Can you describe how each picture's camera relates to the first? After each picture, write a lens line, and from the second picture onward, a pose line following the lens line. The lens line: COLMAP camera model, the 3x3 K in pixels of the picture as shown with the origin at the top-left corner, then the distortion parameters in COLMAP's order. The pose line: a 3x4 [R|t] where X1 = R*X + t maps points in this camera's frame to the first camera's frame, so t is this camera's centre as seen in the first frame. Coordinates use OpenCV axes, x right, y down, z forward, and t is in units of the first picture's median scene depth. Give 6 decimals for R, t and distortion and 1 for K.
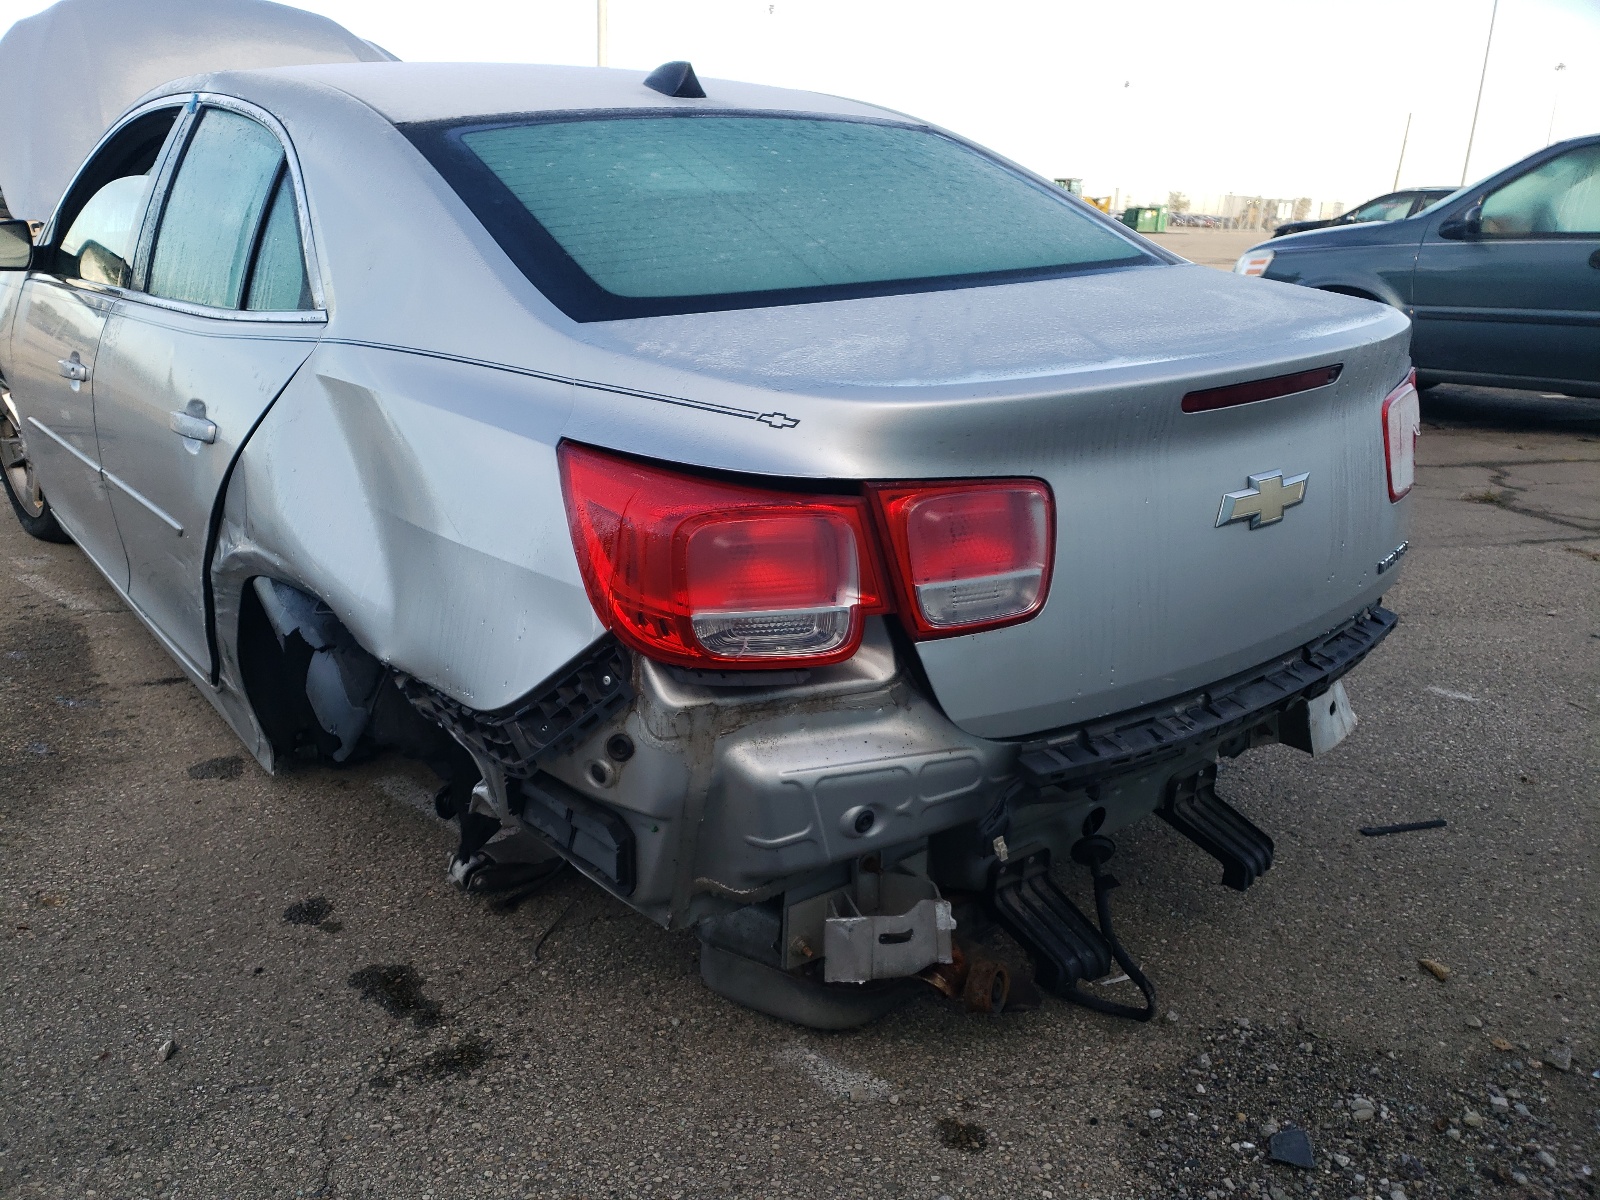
lens RADIAL K [[1238.6, 0, 800.0], [0, 1238.6, 600.0], [0, 0, 1]] dist [0.093376, -0.179022]
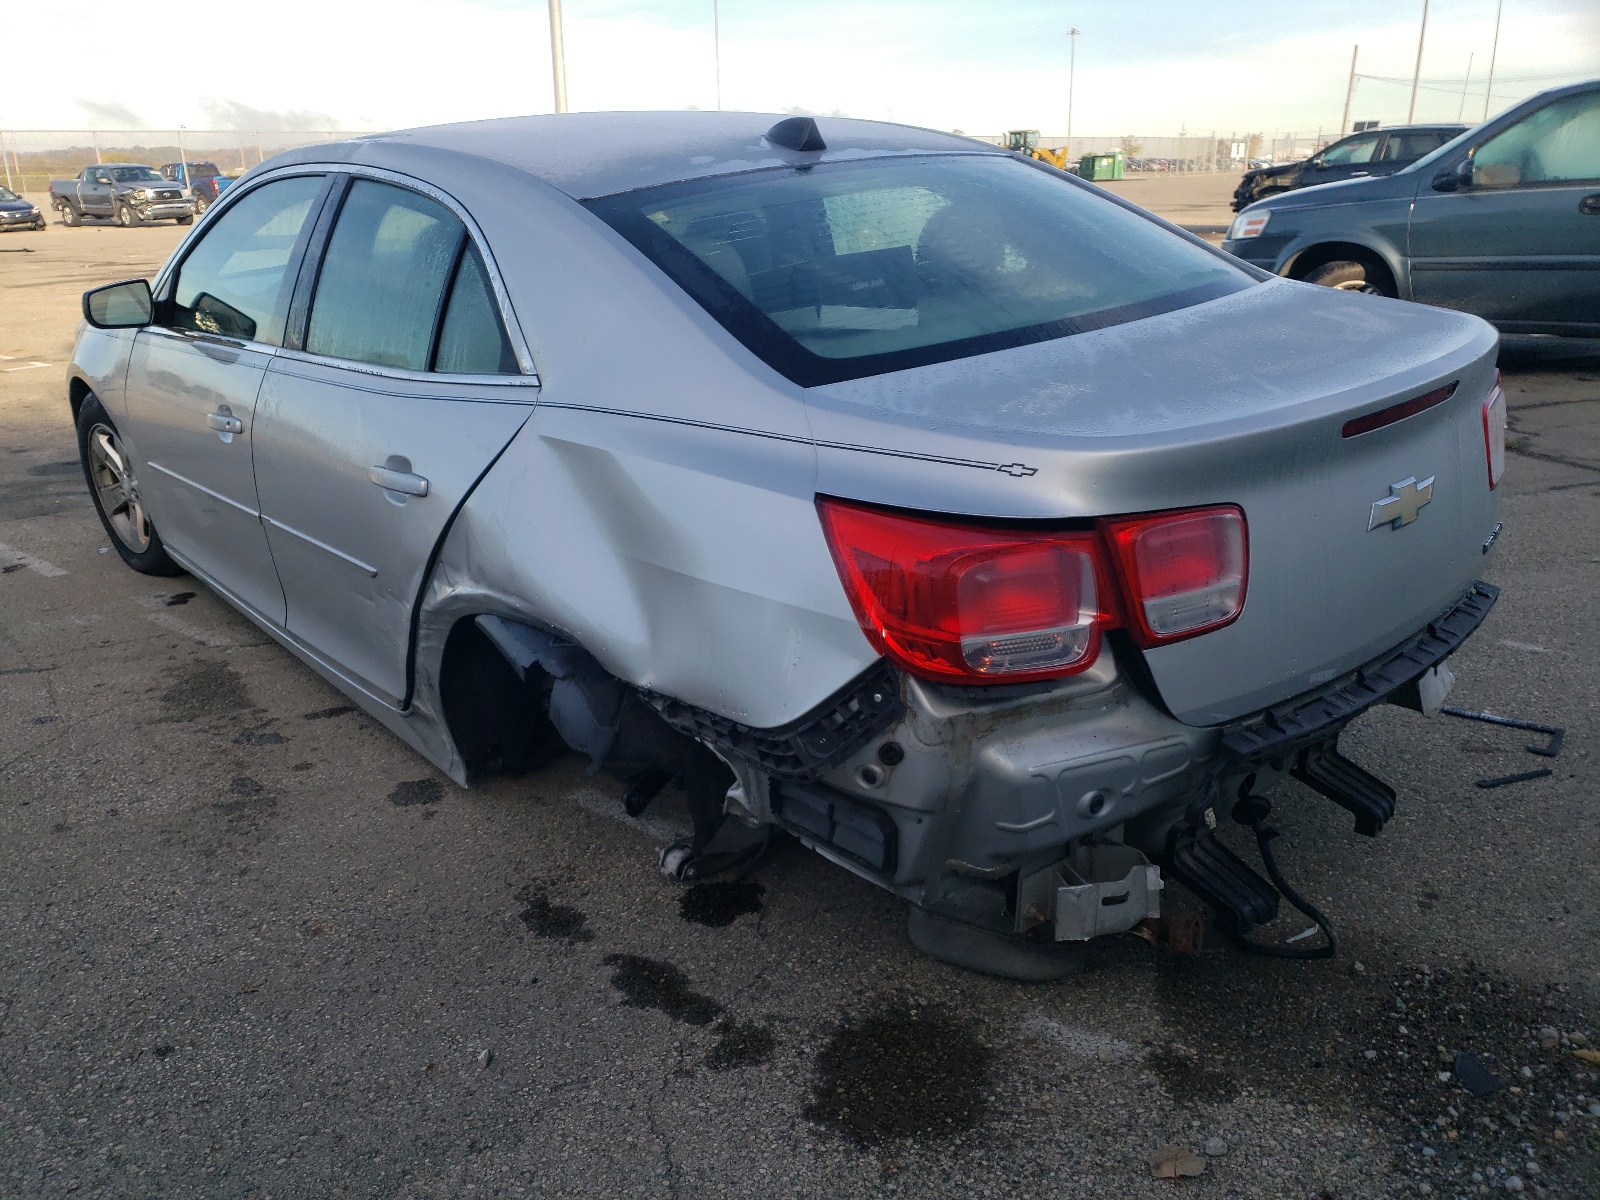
lens RADIAL K [[1219.3, 0, 800.0], [0, 1219.3, 600.0], [0, 0, 1]] dist [0.139458, -0.221713]
pose [[0.997817, -0.064300, 0.015025, -0.220627], [0.063860, 0.997562, 0.028145, -0.060270], [-0.016798, -0.027124, 0.999491, -0.141476]]
